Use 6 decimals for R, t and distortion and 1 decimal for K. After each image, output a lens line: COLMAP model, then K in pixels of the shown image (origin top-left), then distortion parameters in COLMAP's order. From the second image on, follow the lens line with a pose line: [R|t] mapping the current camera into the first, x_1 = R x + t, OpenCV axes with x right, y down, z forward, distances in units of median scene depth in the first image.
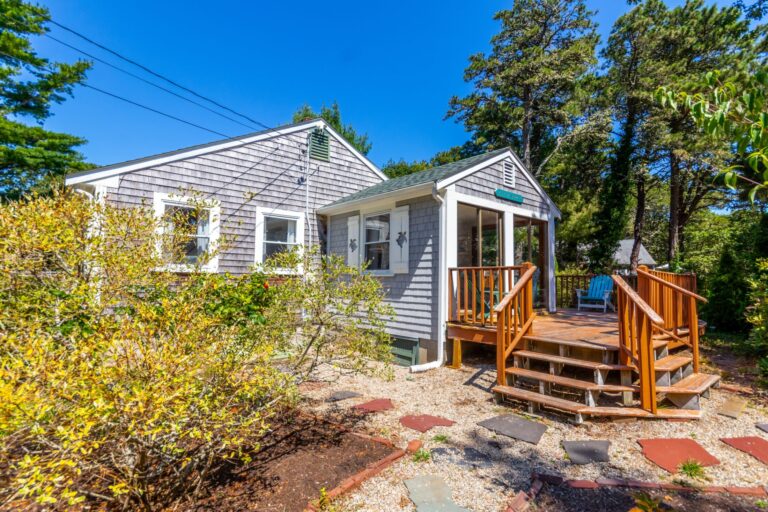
lens RADIAL K [[352.6, 0, 385.8], [0, 352.6, 257.2], [0, 0, 1]] dist [-0.003551, -0.000047]
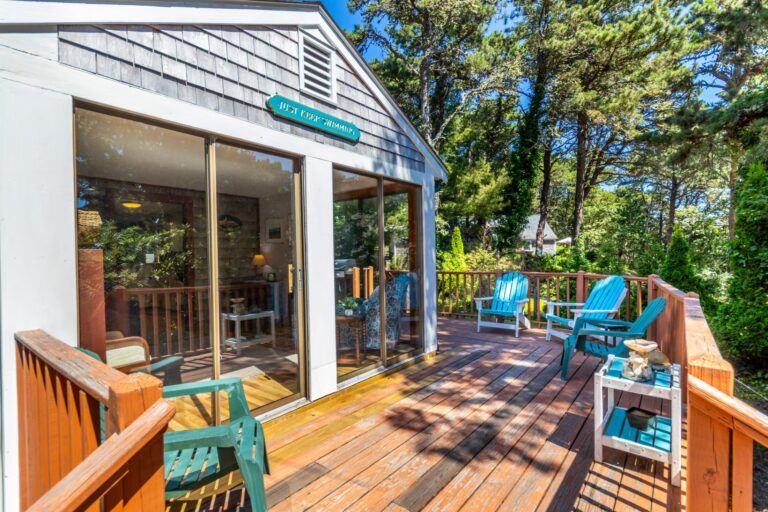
lens RADIAL K [[352.6, 0, 385.8], [0, 352.6, 257.2], [0, 0, 1]] dist [-0.003551, -0.000047]
pose [[0.976858, -0.032700, 0.211373, 0.138400], [0.018503, 0.997459, 0.068795, -0.015245], [-0.213086, -0.063292, 0.974981, 0.231456]]
